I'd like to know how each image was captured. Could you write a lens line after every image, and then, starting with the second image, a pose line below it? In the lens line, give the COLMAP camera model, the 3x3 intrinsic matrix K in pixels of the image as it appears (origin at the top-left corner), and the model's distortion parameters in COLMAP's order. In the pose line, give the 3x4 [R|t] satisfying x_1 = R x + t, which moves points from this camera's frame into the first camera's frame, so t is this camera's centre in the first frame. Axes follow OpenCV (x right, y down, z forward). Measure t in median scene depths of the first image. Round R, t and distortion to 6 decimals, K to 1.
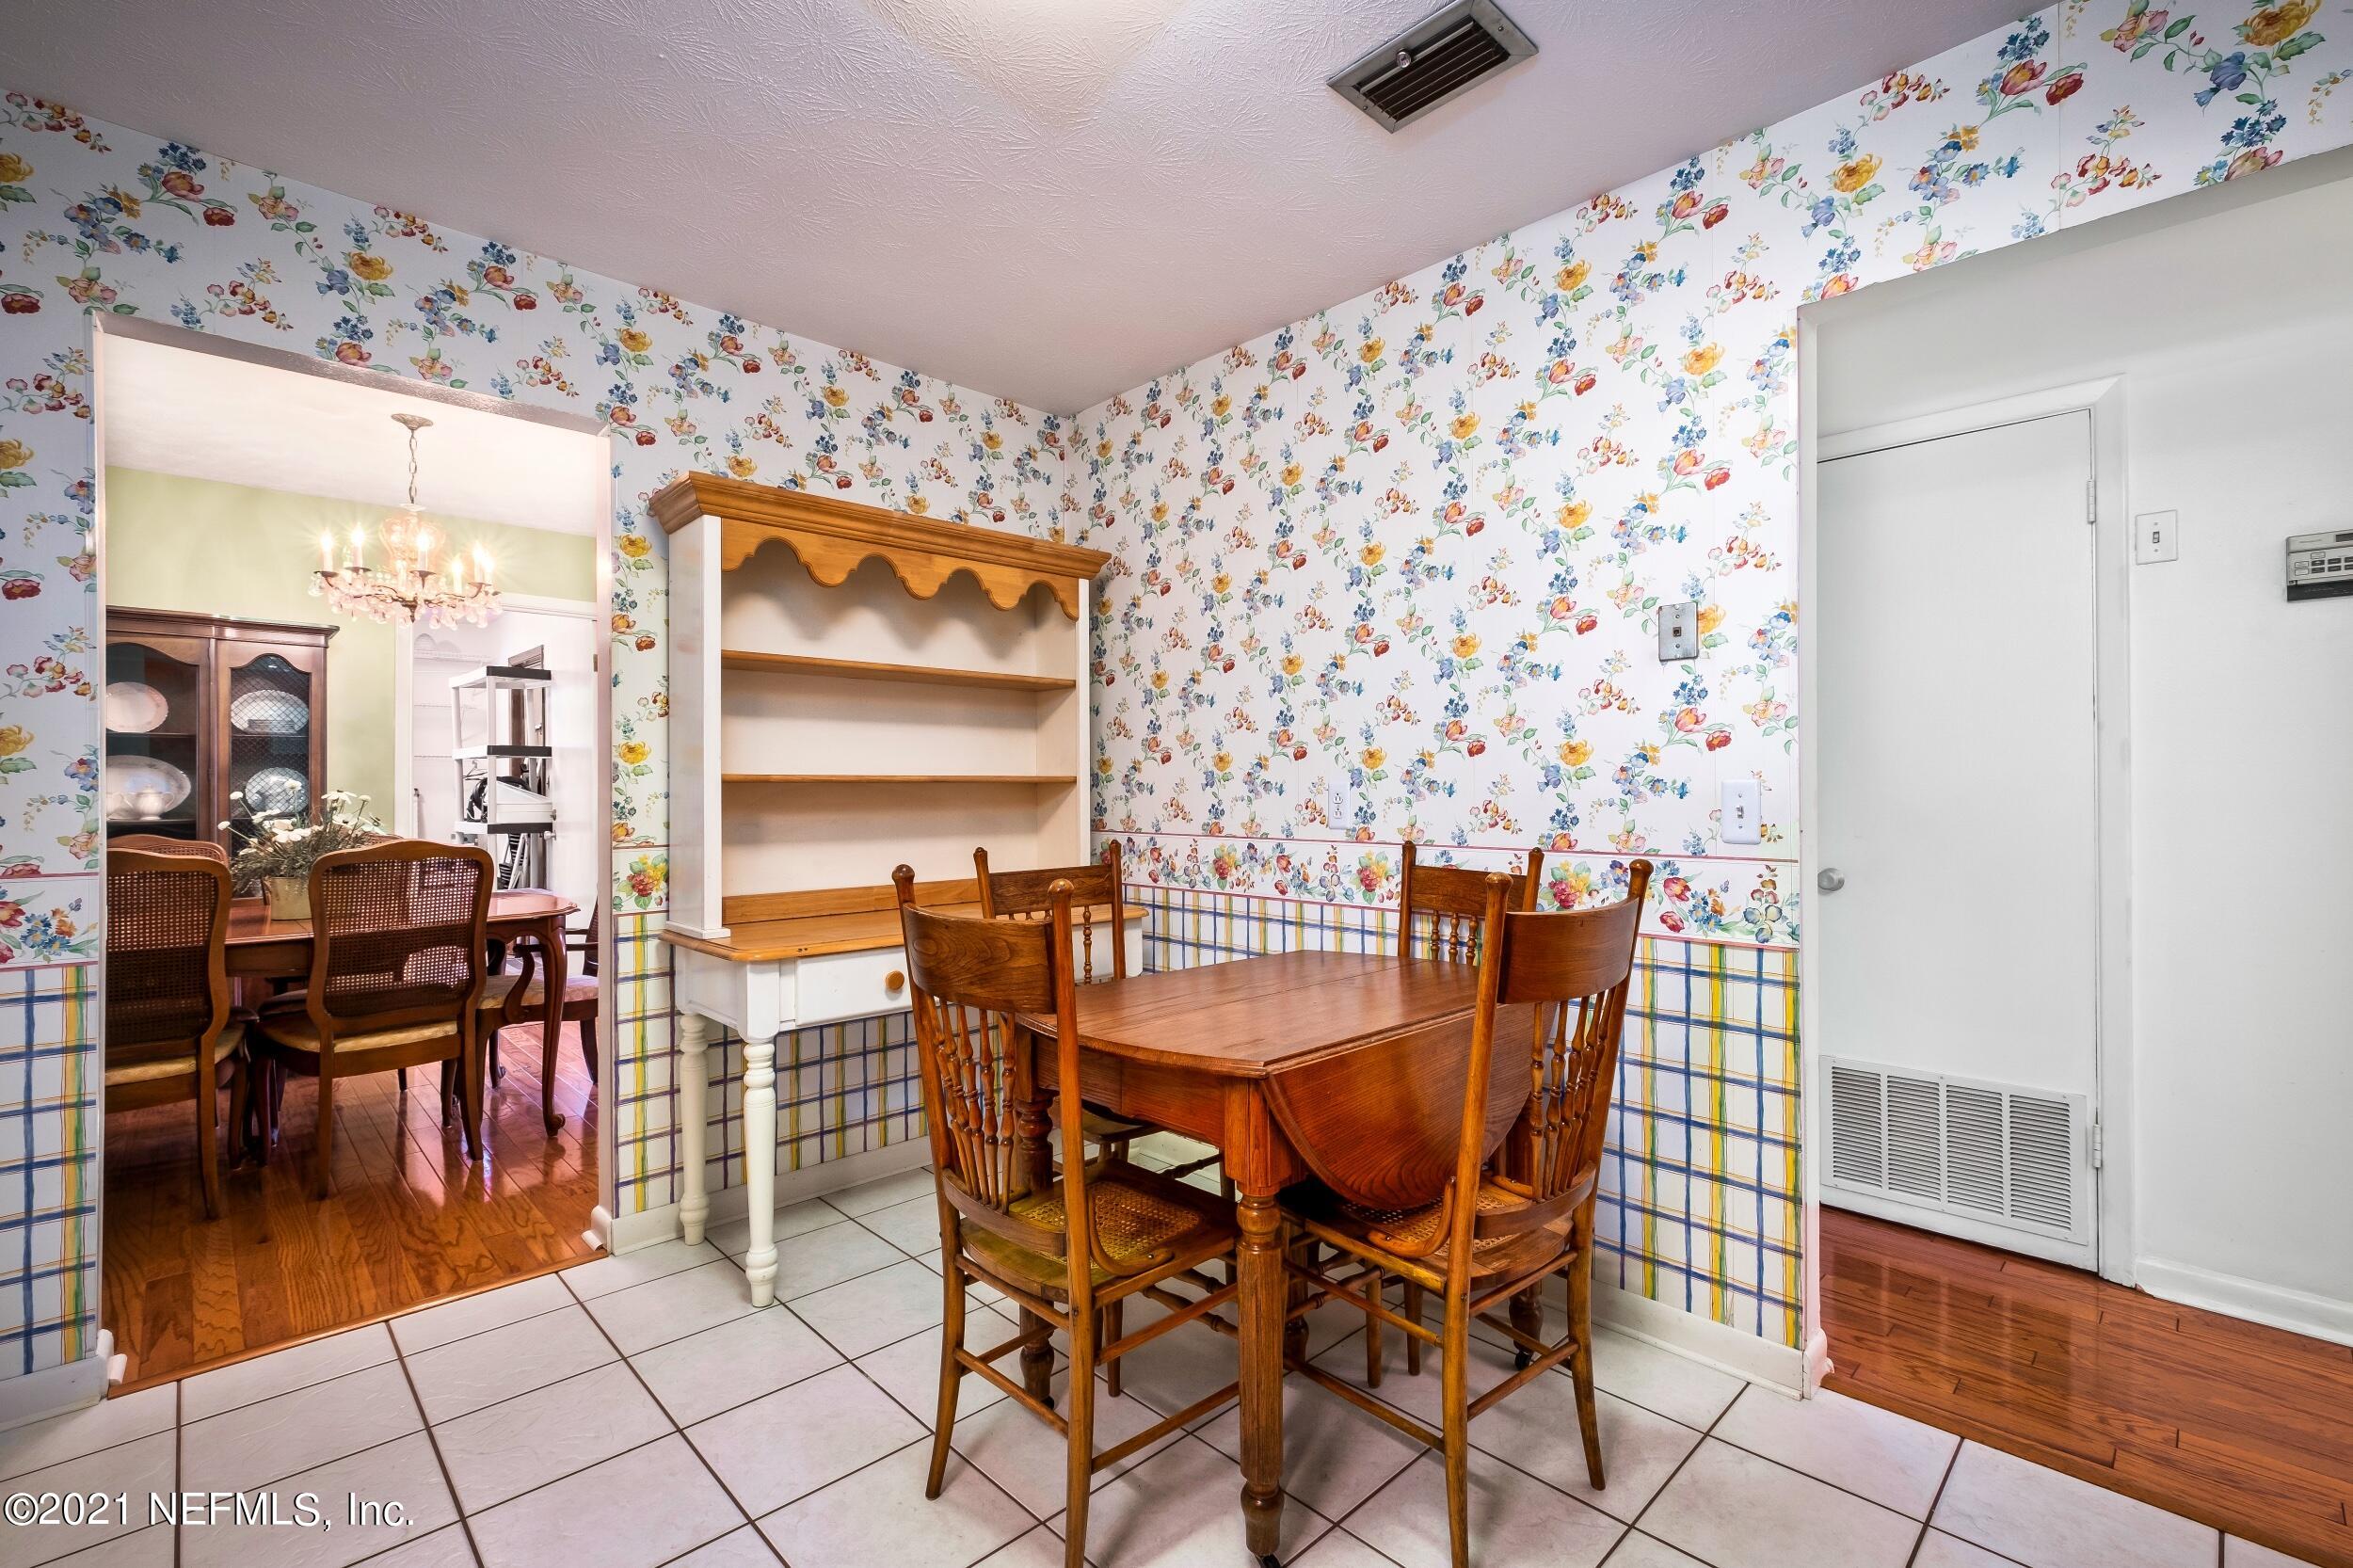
lens RADIAL K [[1015.1, 0, 1397.7], [0, 1015.1, 782.3], [0, 0, 1]] dist [-0.000624, -0.000056]
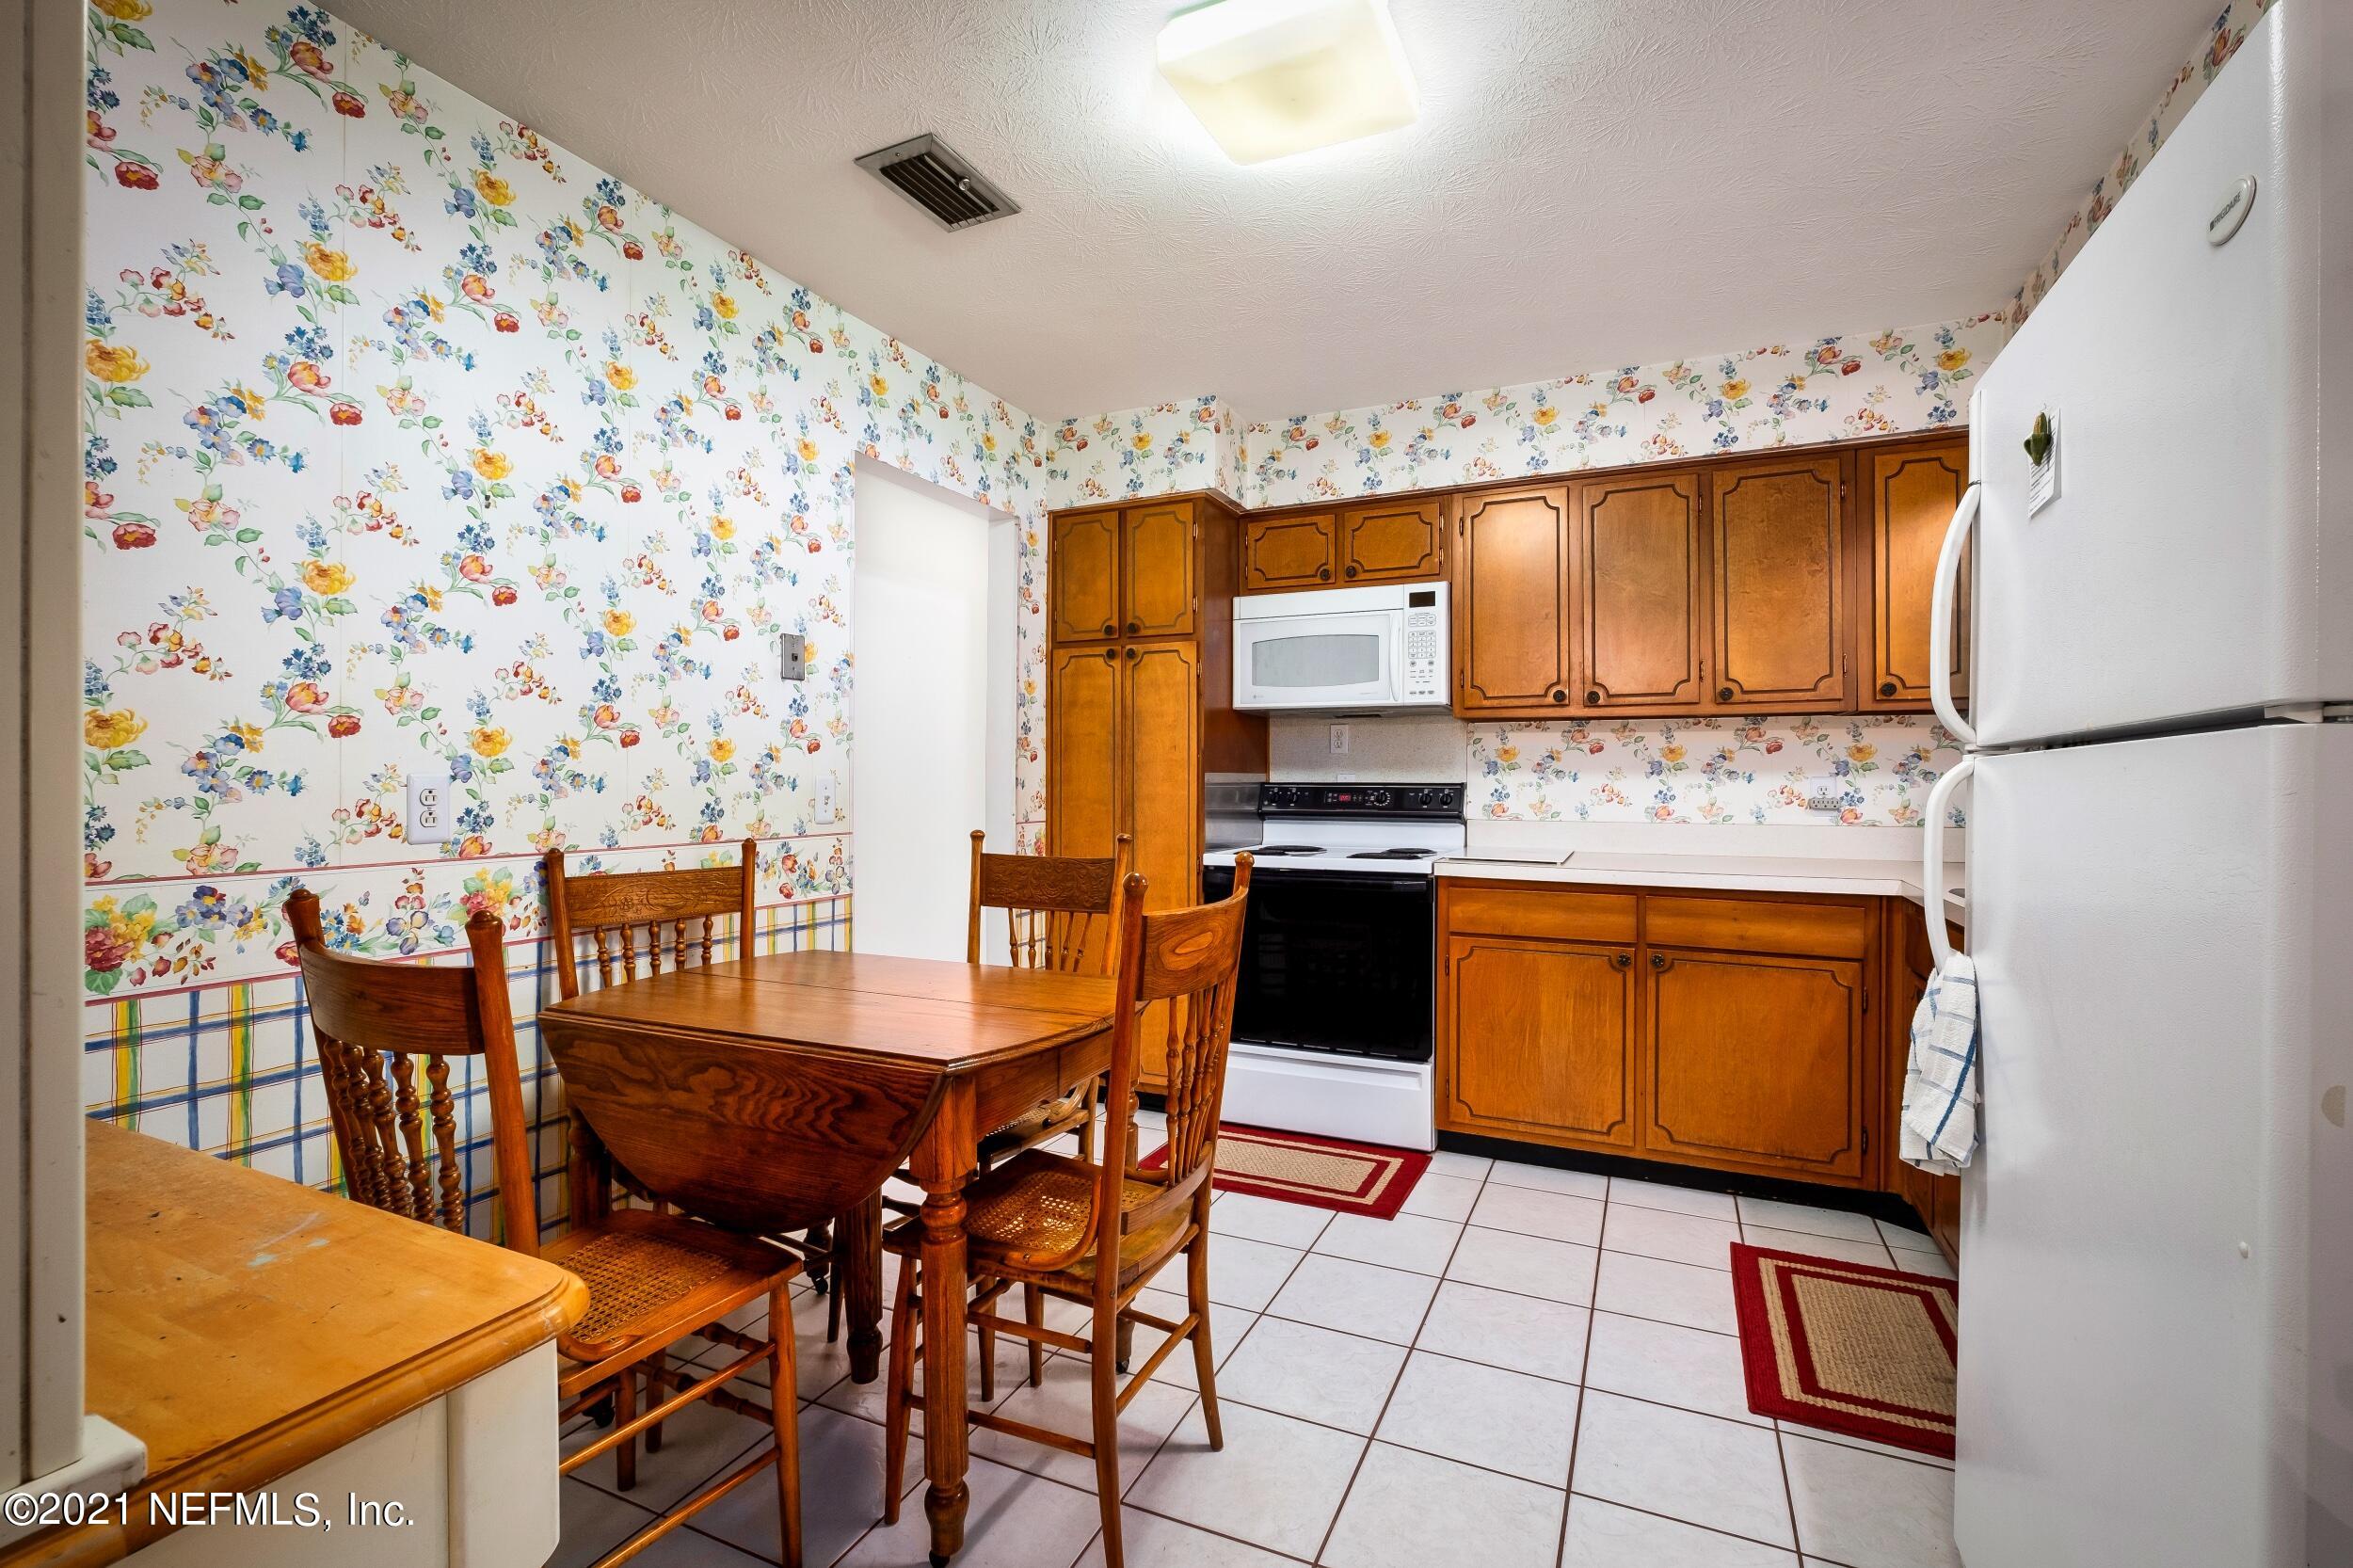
lens RADIAL K [[1042.0, 0, 1185.8], [0, 1042.0, 775.7], [0, 0, 1]] dist [-0.000404, -0.000206]
pose [[-0.265421, 0.006767, 0.964109, -0.945390], [-0.004433, 0.999956, -0.008239, 0.004925], [-0.964123, -0.006460, -0.265379, 0.761539]]
